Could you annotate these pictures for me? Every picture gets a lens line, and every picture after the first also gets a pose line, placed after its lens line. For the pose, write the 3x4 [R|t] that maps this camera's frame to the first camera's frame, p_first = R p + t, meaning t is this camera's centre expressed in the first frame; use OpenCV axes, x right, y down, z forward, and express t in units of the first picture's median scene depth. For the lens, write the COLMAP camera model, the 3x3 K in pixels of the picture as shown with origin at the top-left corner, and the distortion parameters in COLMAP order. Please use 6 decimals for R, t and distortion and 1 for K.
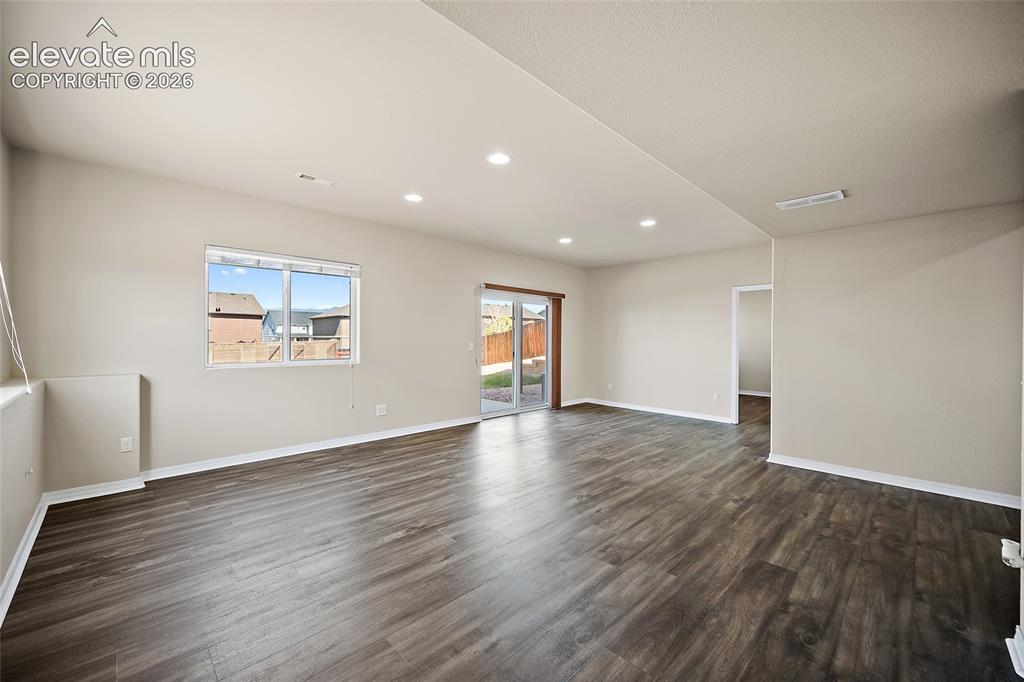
lens RADIAL K [[404.3, 0, 512.7], [0, 404.3, 339.4], [0, 0, 1]] dist [-0.000157, -0.000003]
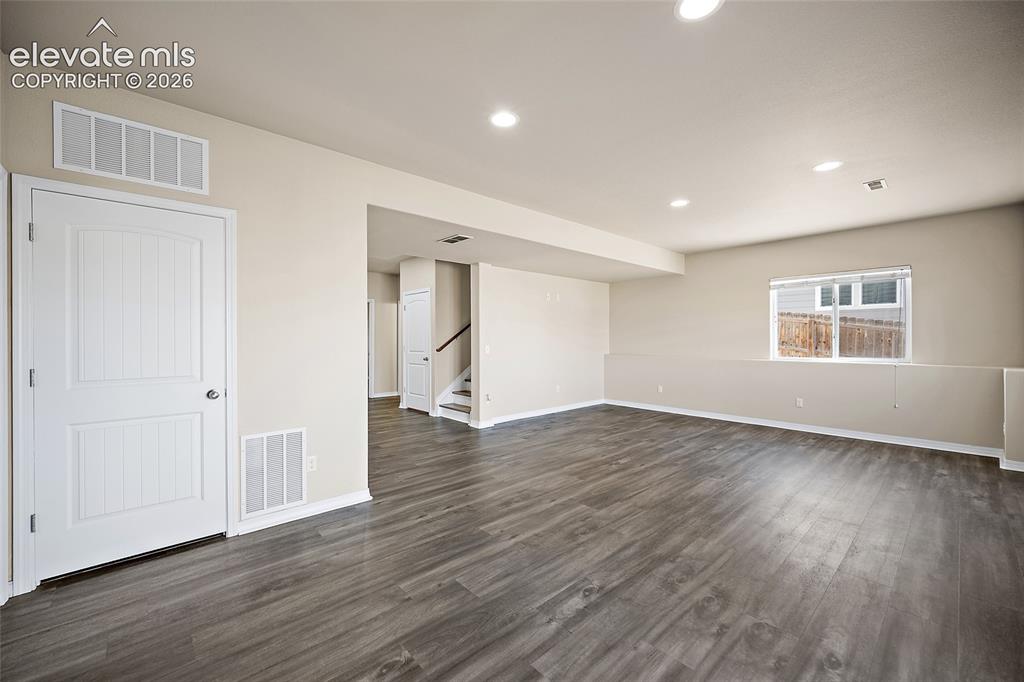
lens RADIAL K [[404.3, 0, 511.2], [0, 404.3, 340.0], [0, 0, 1]] dist [-0.000157, -0.000003]
pose [[-0.999085, -0.004382, 0.042532, 0.391150], [-0.004164, 0.999978, 0.005218, 0.000196], [-0.042554, 0.005036, -0.999081, 1.995981]]
